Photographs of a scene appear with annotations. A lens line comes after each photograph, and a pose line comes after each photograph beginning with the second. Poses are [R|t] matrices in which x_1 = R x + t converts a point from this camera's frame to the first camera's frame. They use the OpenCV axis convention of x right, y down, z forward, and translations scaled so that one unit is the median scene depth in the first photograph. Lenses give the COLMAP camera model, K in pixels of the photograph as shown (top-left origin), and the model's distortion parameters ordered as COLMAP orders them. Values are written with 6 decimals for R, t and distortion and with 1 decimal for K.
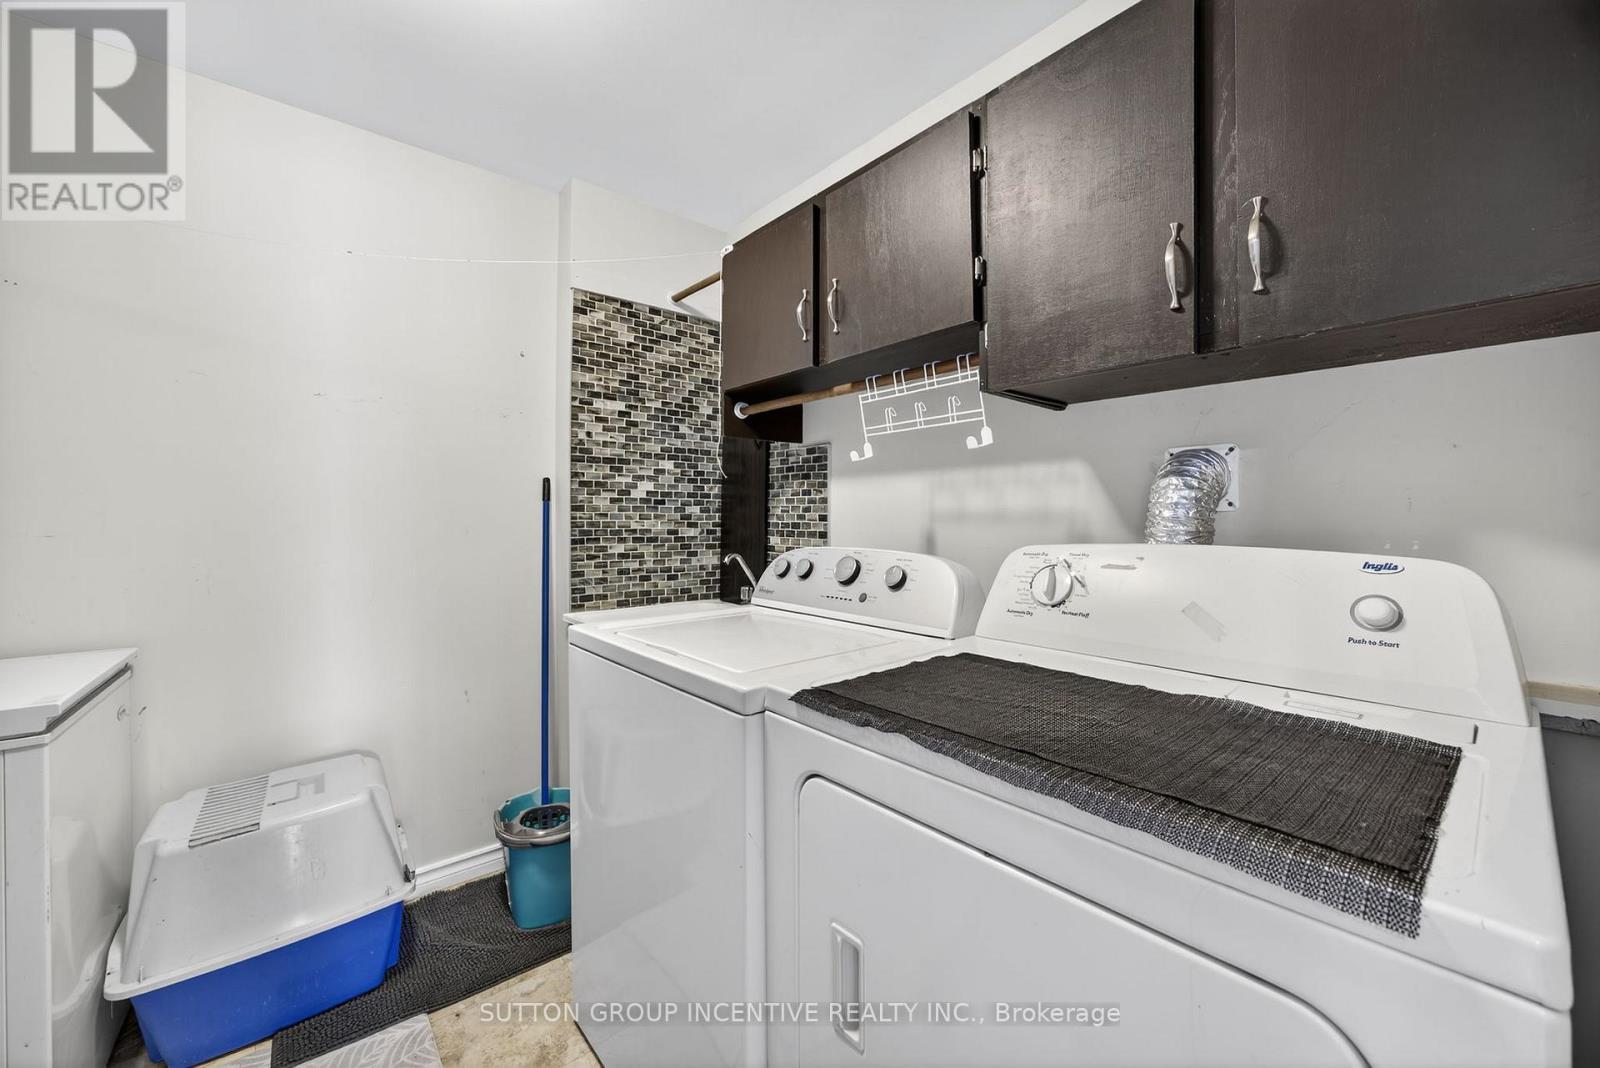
lens RADIAL K [[616.0, 0, 776.8], [0, 616.0, 514.2], [0, 0, 1]] dist [-0.024323, 0.006478]
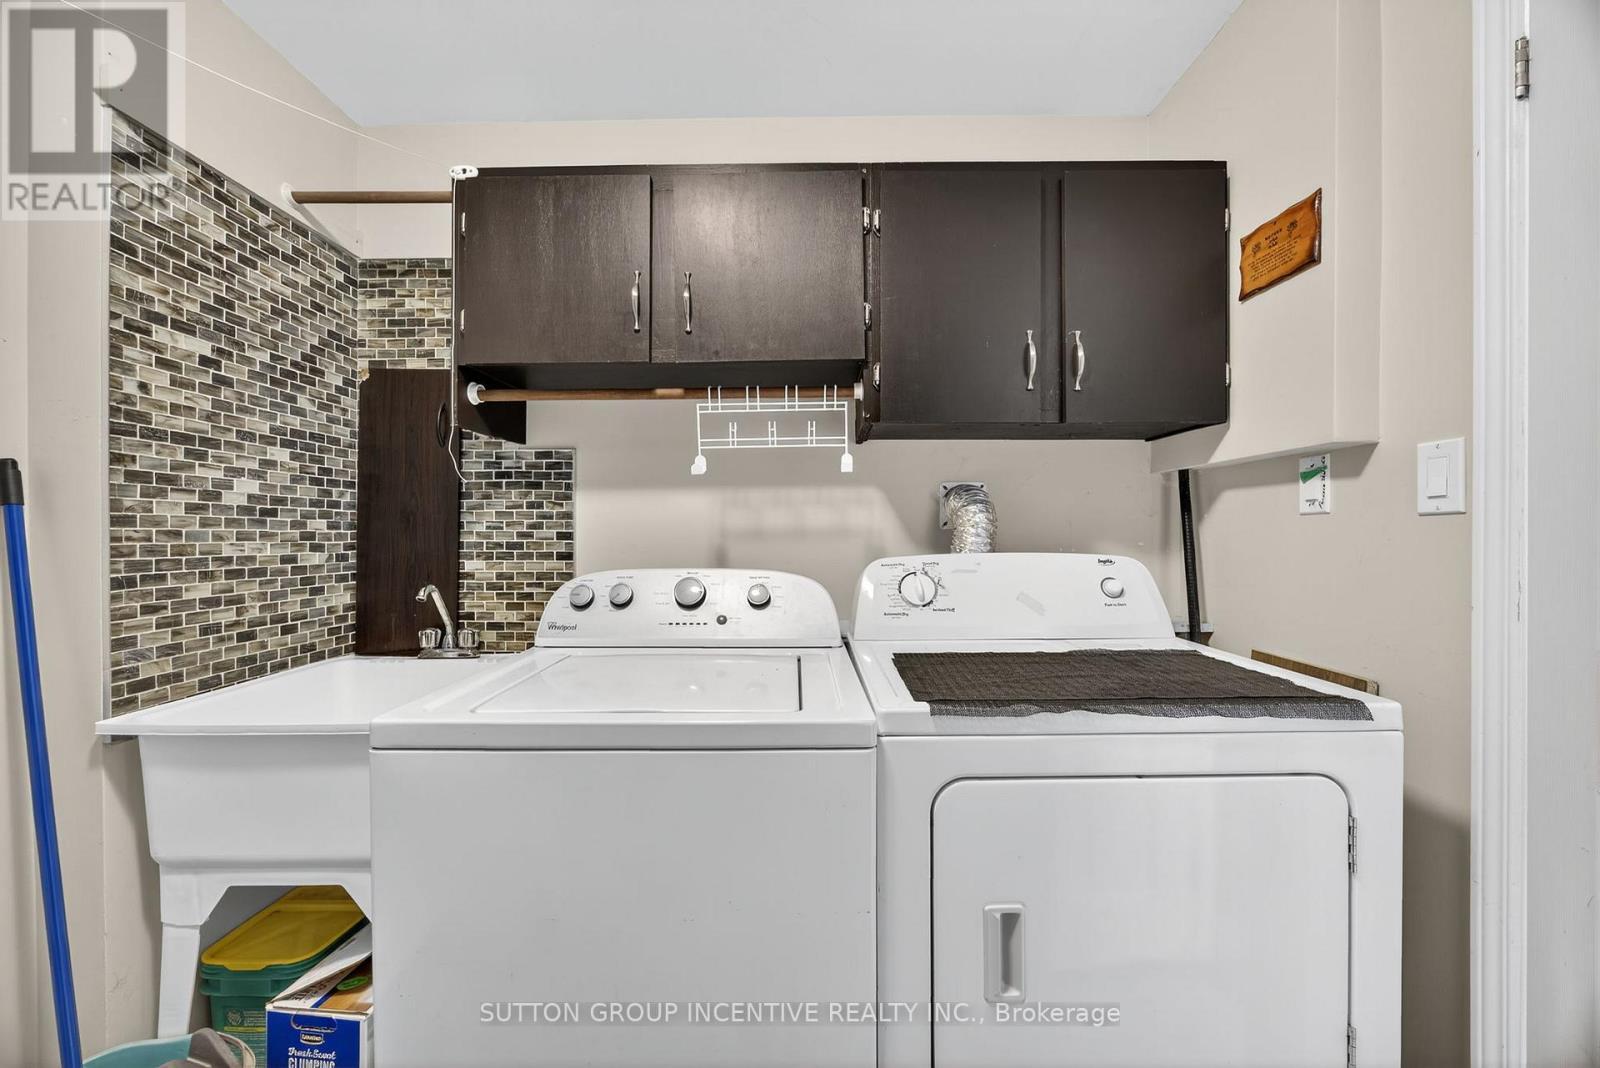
lens RADIAL K [[616.0, 0, 799.7], [0, 616.0, 537.0], [0, 0, 1]] dist [-0.024323, 0.006478]
pose [[0.643609, -0.008305, 0.765309, -0.336152], [0.000658, 0.999947, 0.010297, -0.000830], [-0.765354, -0.006124, 0.643581, 0.196751]]
